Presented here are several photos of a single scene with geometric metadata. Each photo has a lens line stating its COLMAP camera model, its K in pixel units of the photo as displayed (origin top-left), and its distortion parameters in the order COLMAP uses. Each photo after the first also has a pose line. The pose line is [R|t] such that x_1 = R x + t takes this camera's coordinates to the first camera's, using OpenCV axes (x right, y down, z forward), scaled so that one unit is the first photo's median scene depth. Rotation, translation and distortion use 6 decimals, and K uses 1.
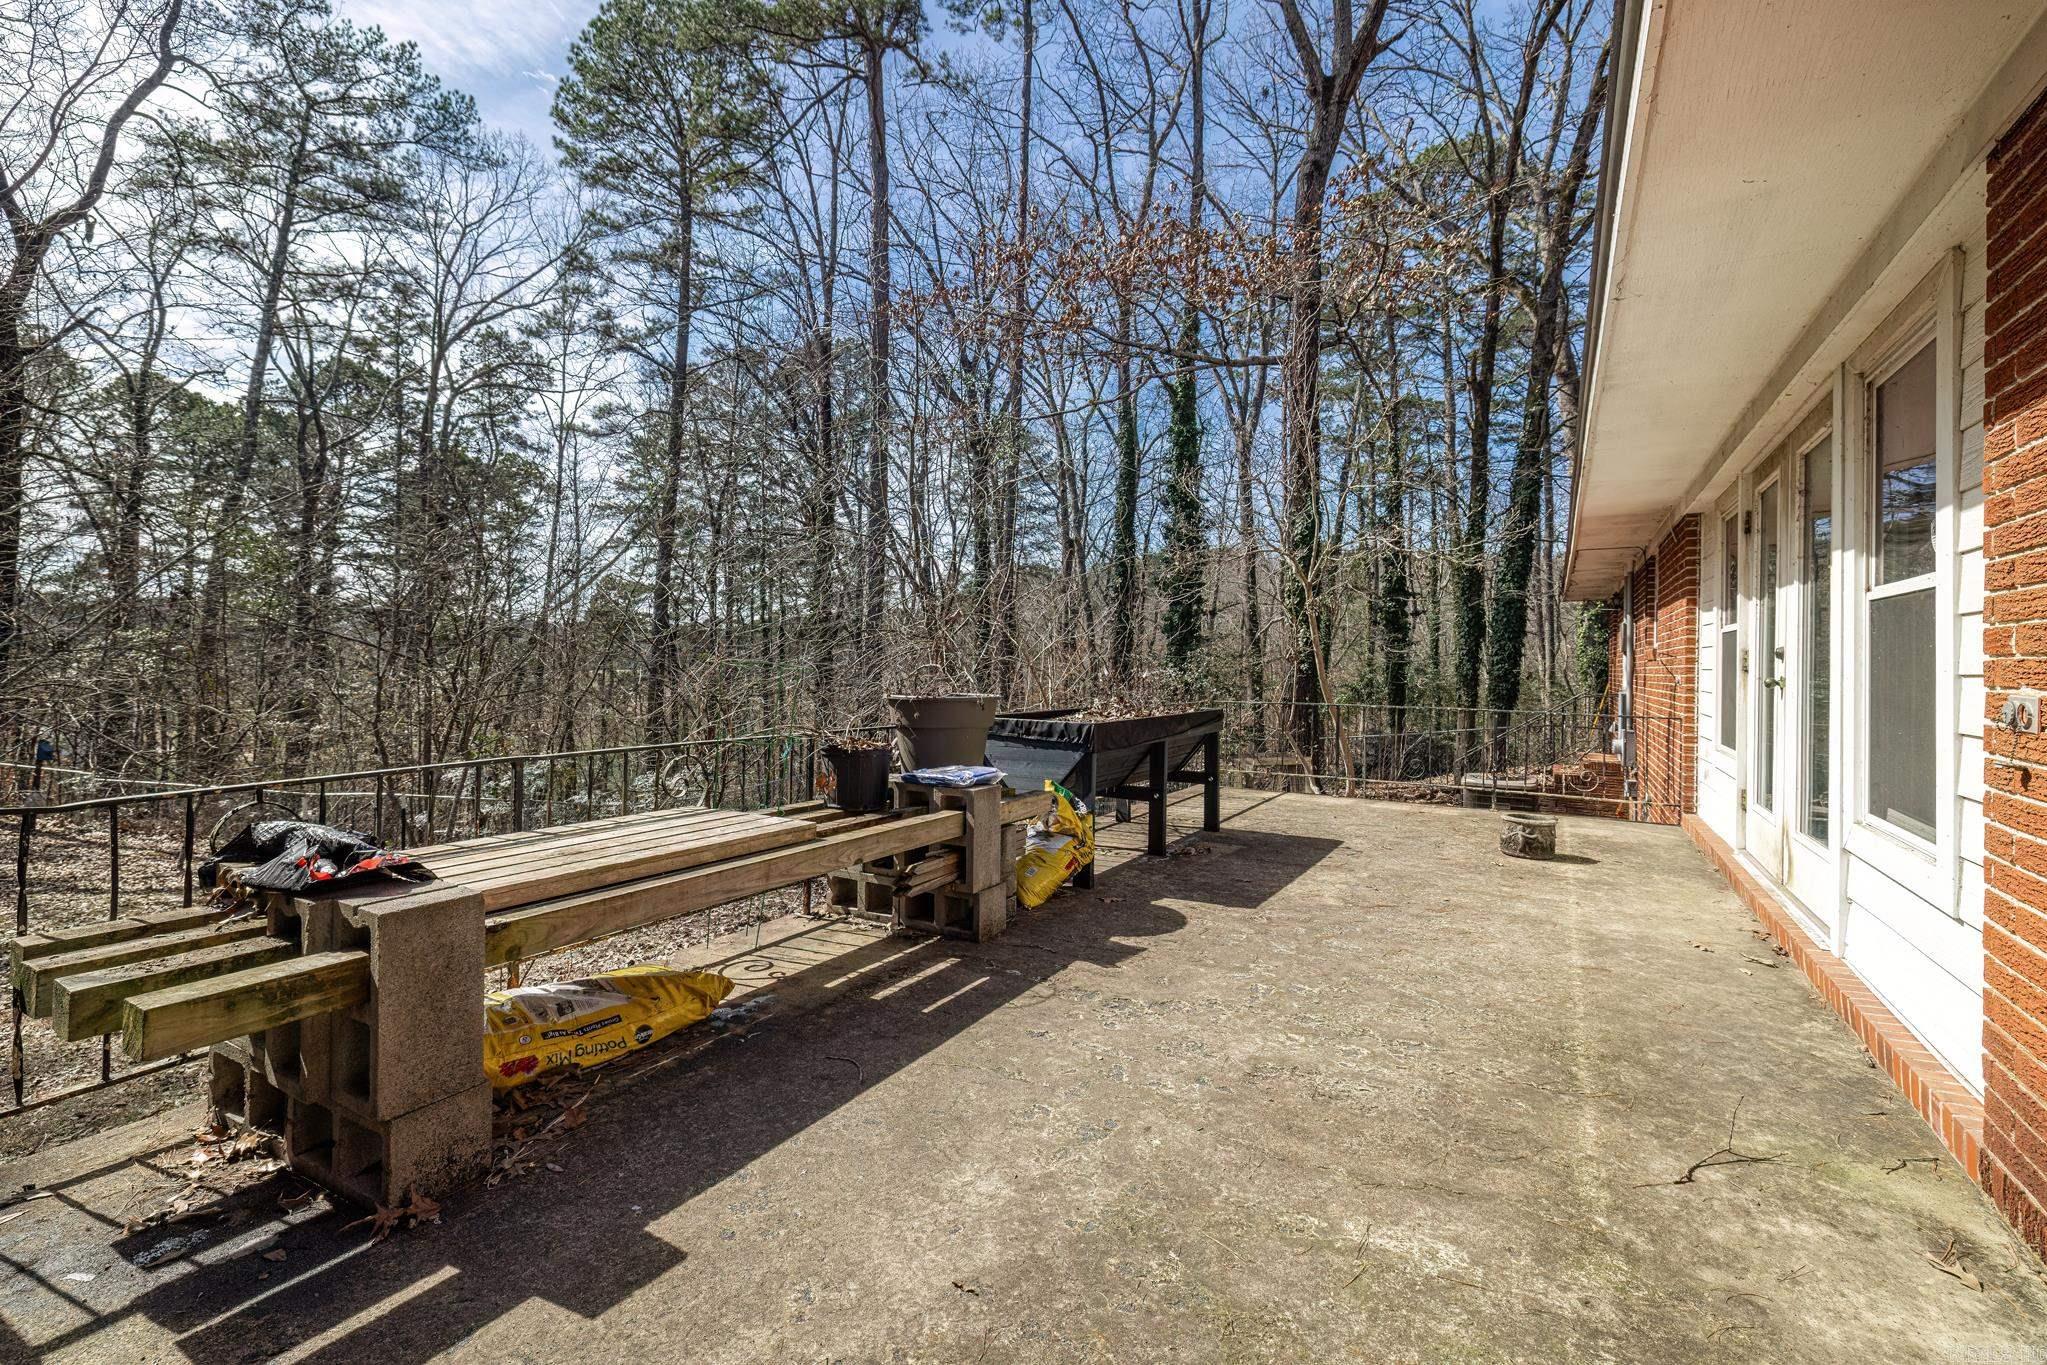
lens RADIAL K [[893.2, 0, 1004.9], [0, 893.2, 658.0], [0, 0, 1]] dist [0.002308, -0.000107]
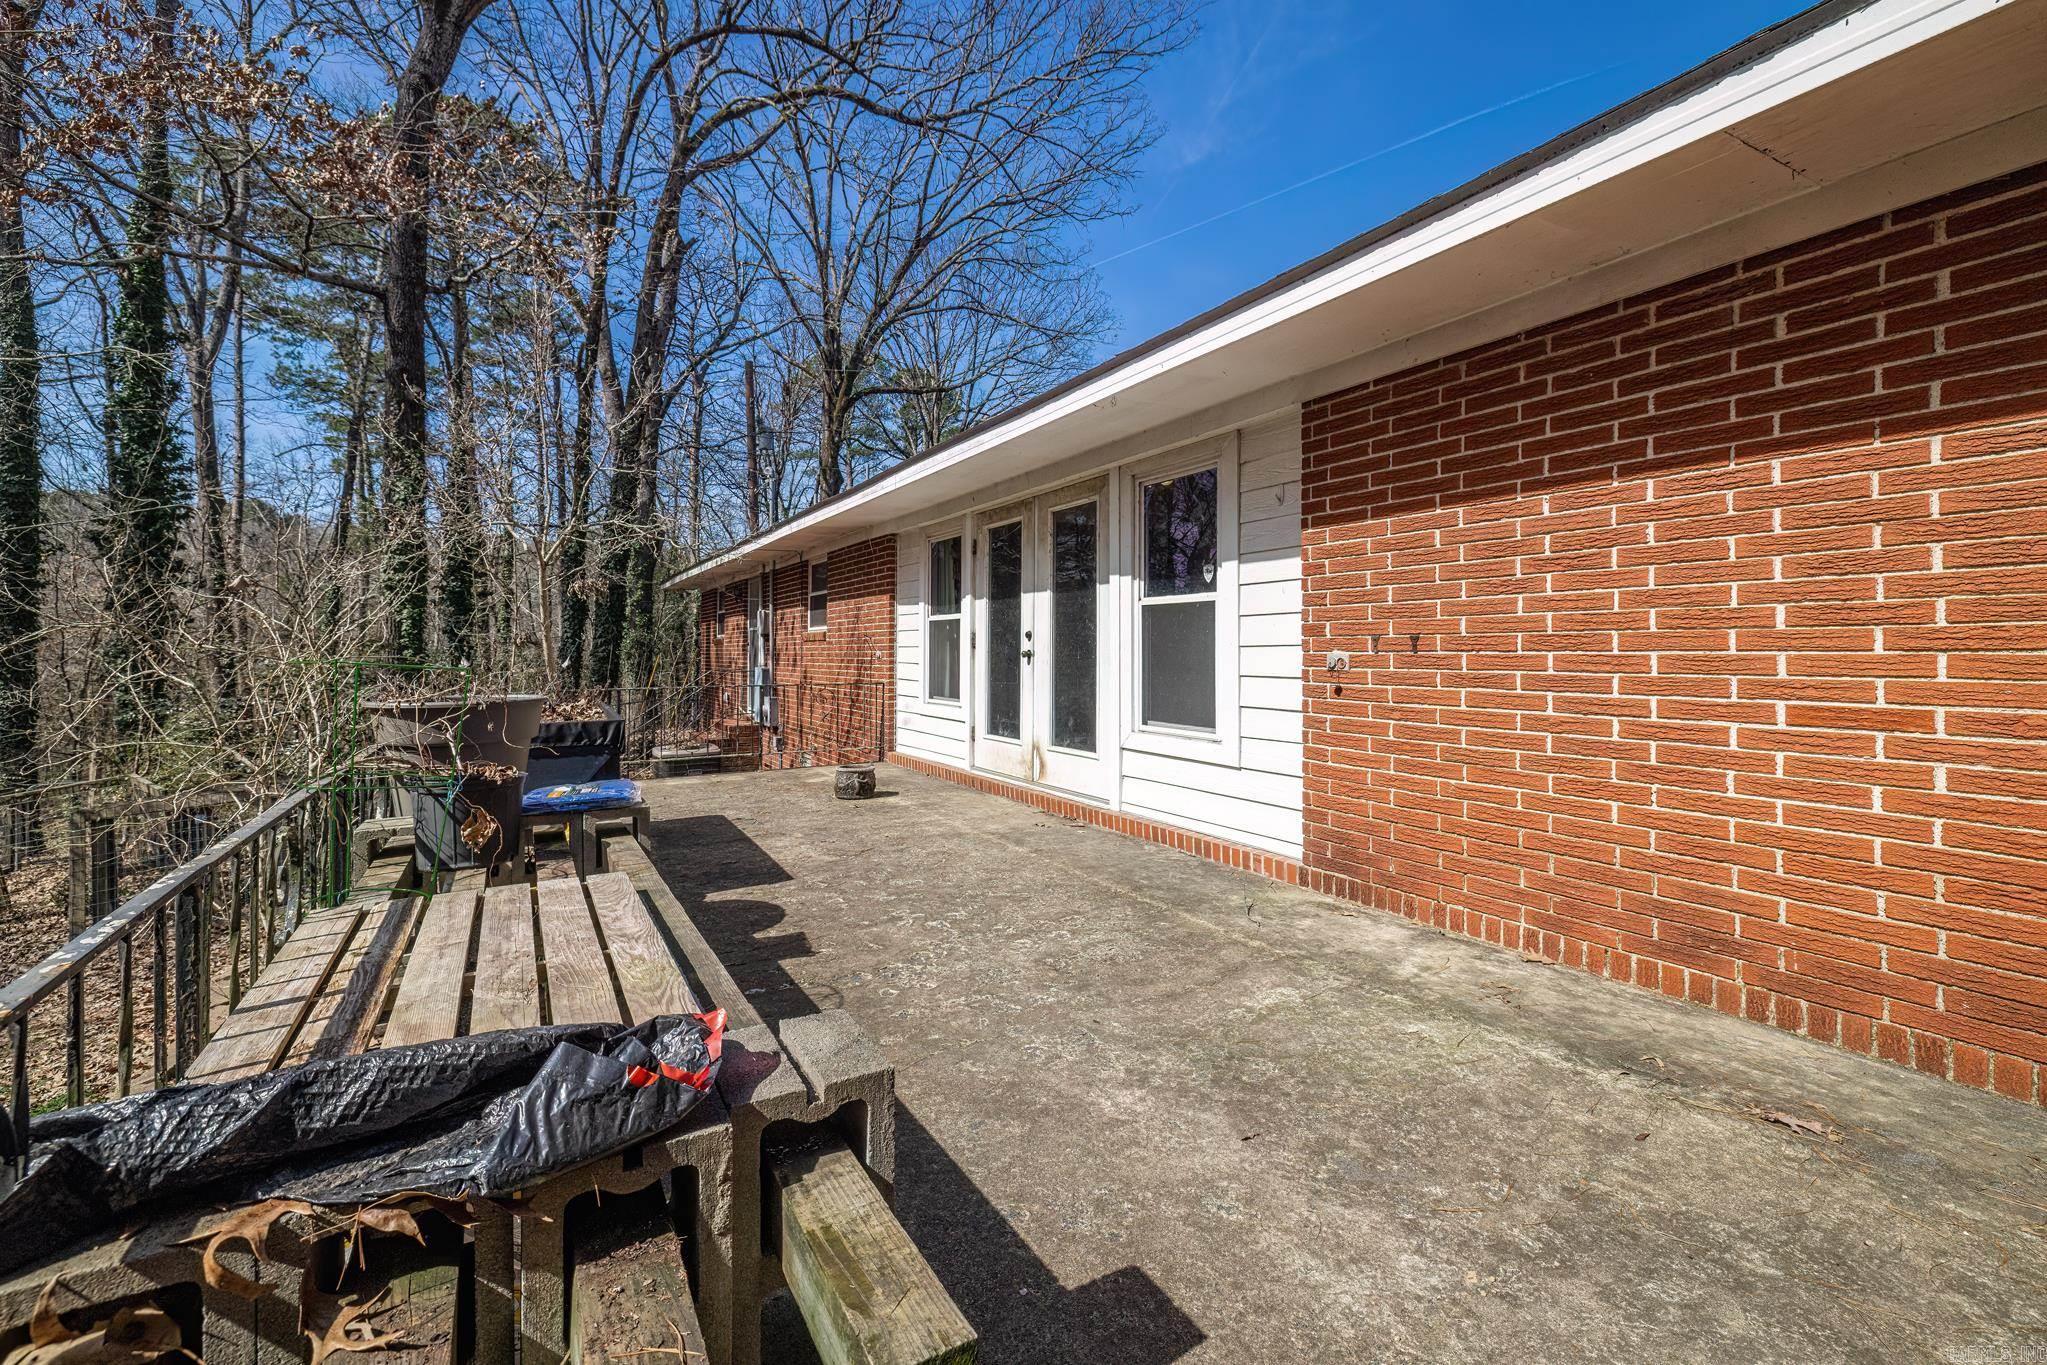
lens RADIAL K [[880.4, 0, 1011.6], [0, 880.4, 680.1], [0, 0, 1]] dist [-0.004448, -0.000457]
pose [[0.494726, -0.049641, 0.867630, -0.765710], [0.010065, 0.998628, 0.051397, -0.009721], [-0.868991, -0.016695, 0.494547, 0.412633]]
